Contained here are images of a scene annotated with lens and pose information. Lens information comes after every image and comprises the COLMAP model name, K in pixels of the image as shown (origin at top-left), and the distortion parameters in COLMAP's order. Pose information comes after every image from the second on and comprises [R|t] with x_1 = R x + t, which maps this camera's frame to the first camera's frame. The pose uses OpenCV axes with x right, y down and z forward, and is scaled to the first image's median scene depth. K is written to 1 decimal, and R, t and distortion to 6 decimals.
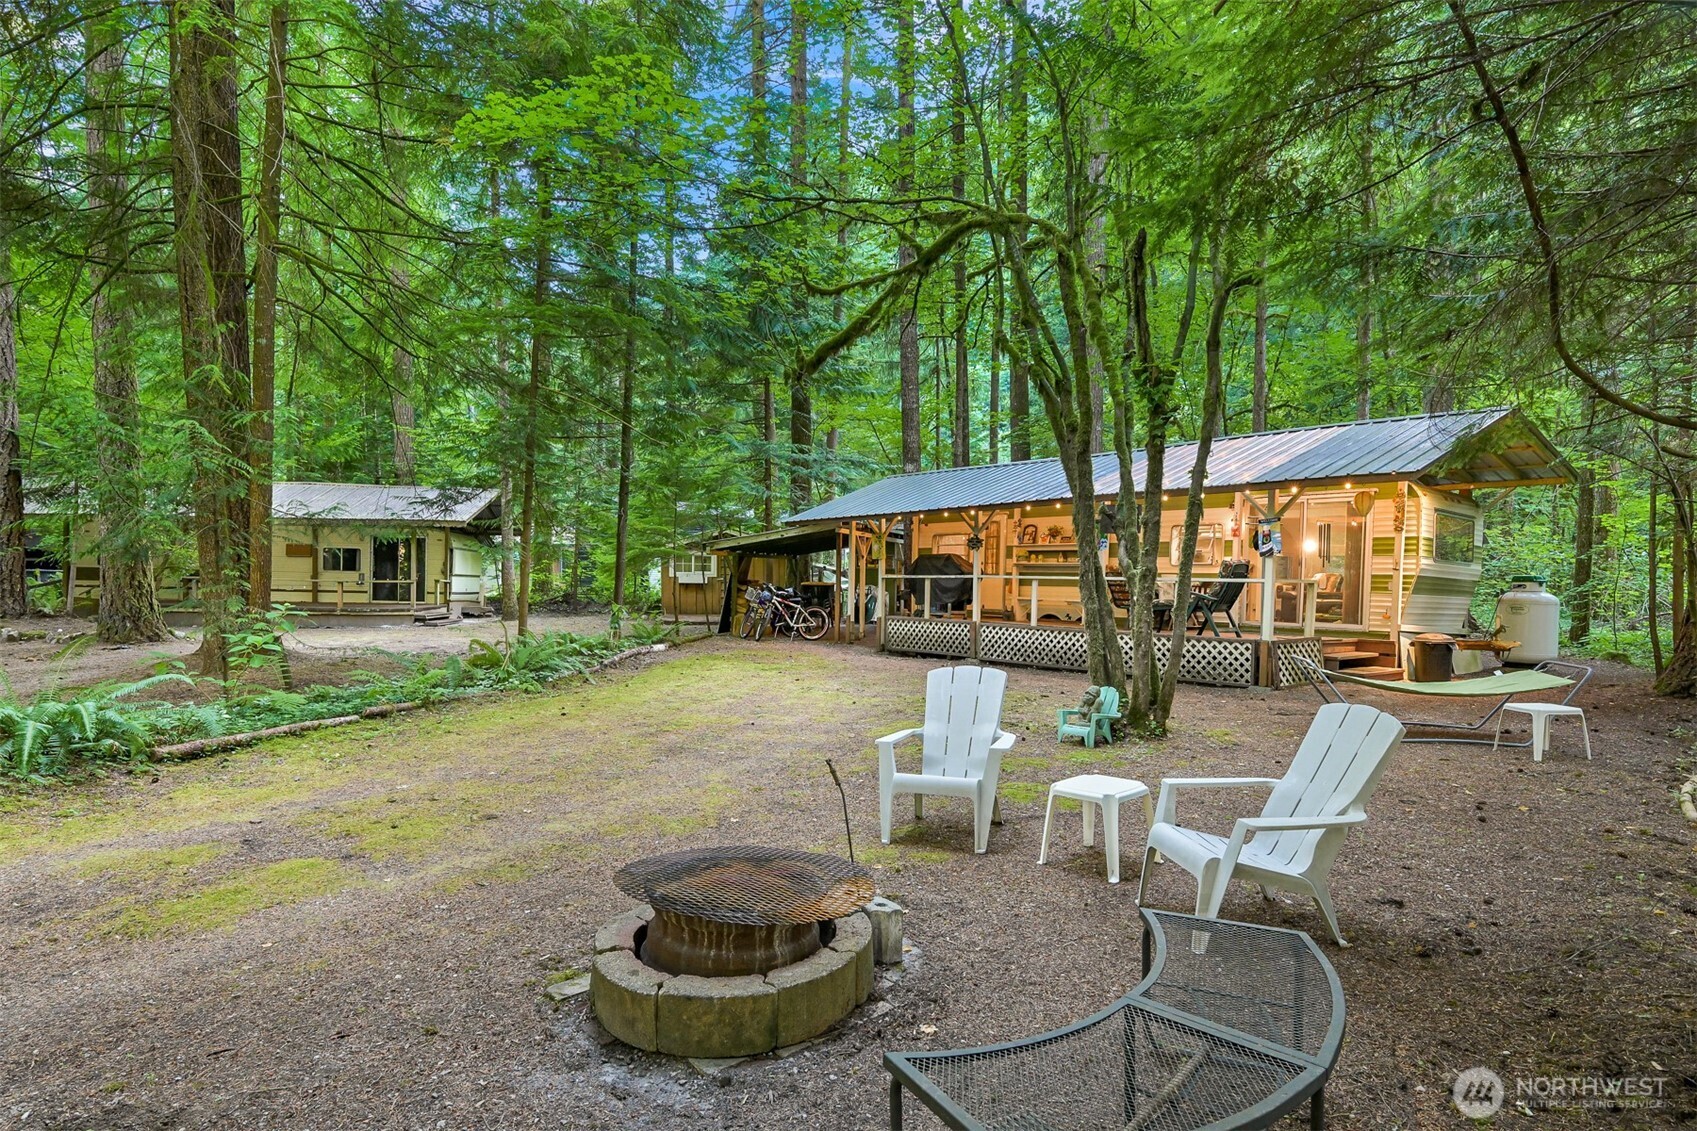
lens RADIAL K [[929.3, 0, 849.0], [0, 929.3, 576.0], [0, 0, 1]] dist [-0.000812, -0.000086]
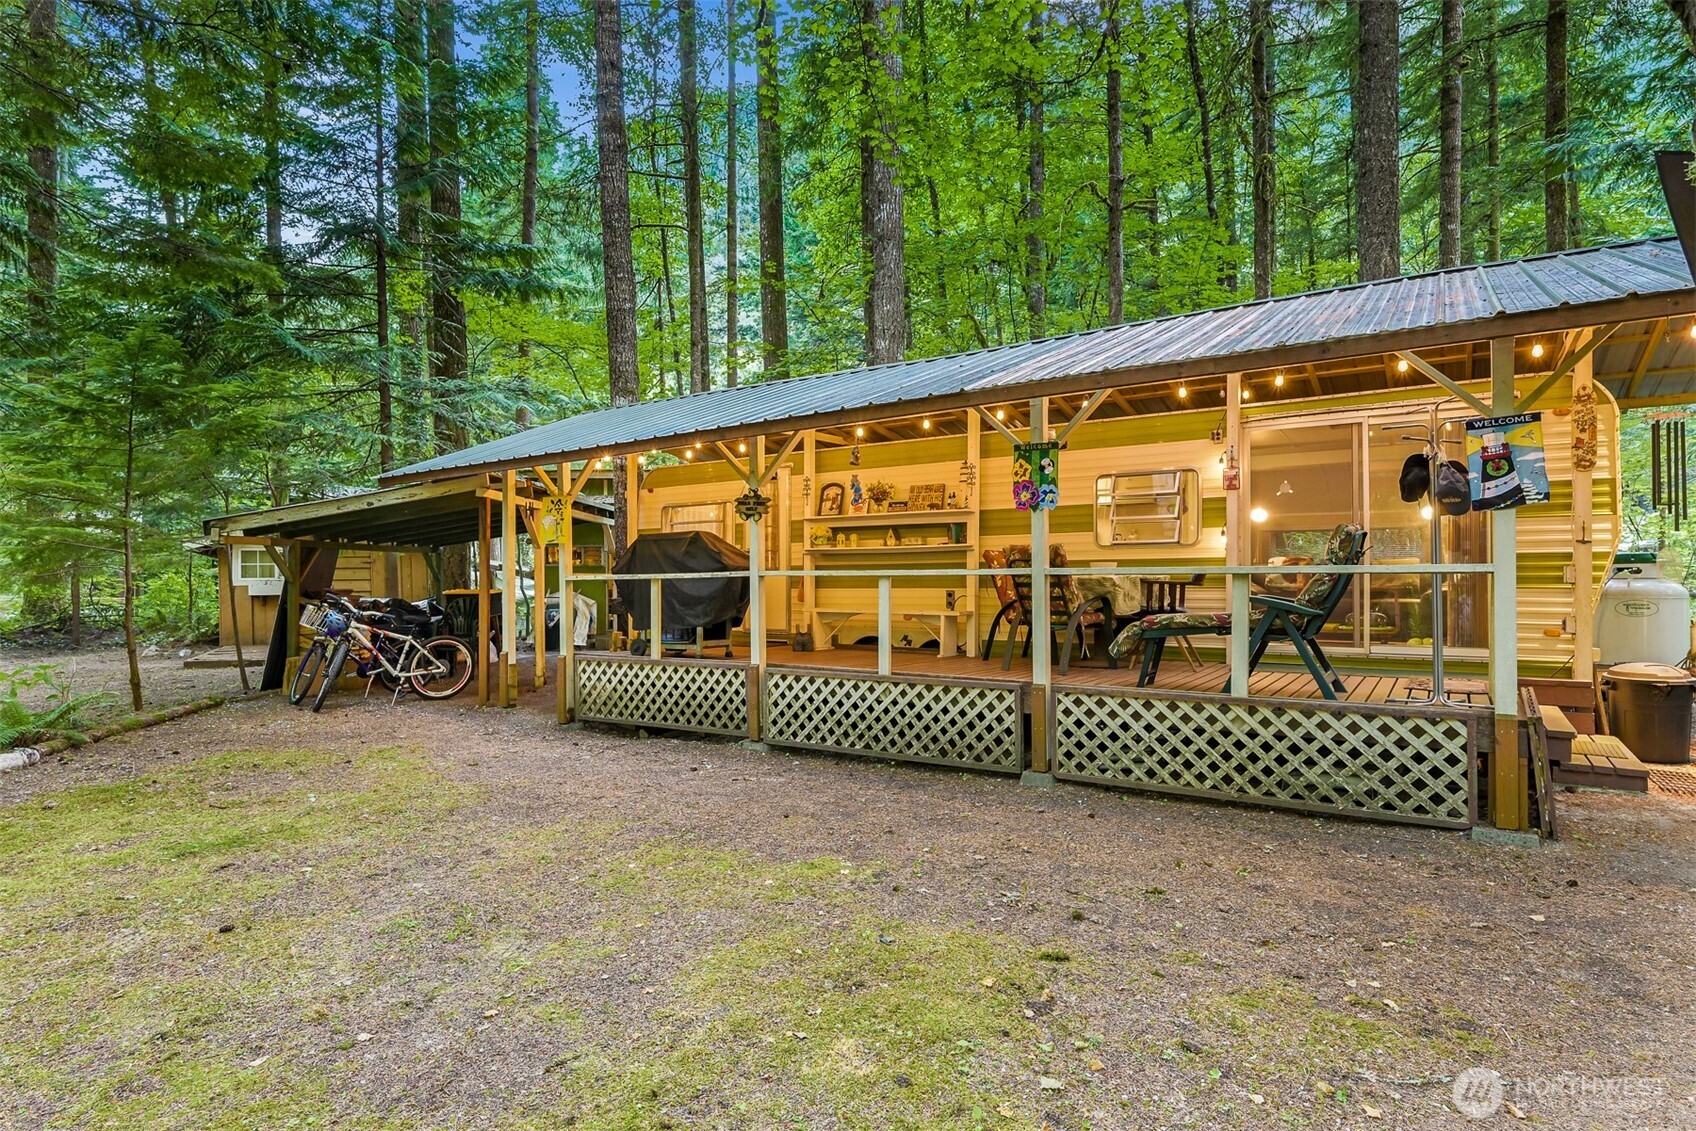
lens RADIAL K [[873.5, 0, 851.1], [0, 873.5, 580.2], [0, 0, 1]] dist [-0.004539, -0.000187]
pose [[0.953110, -0.024286, 0.301649, 0.040766], [0.022106, 0.999699, 0.010638, 0.000070], [-0.301817, -0.003471, 0.953360, 0.491104]]
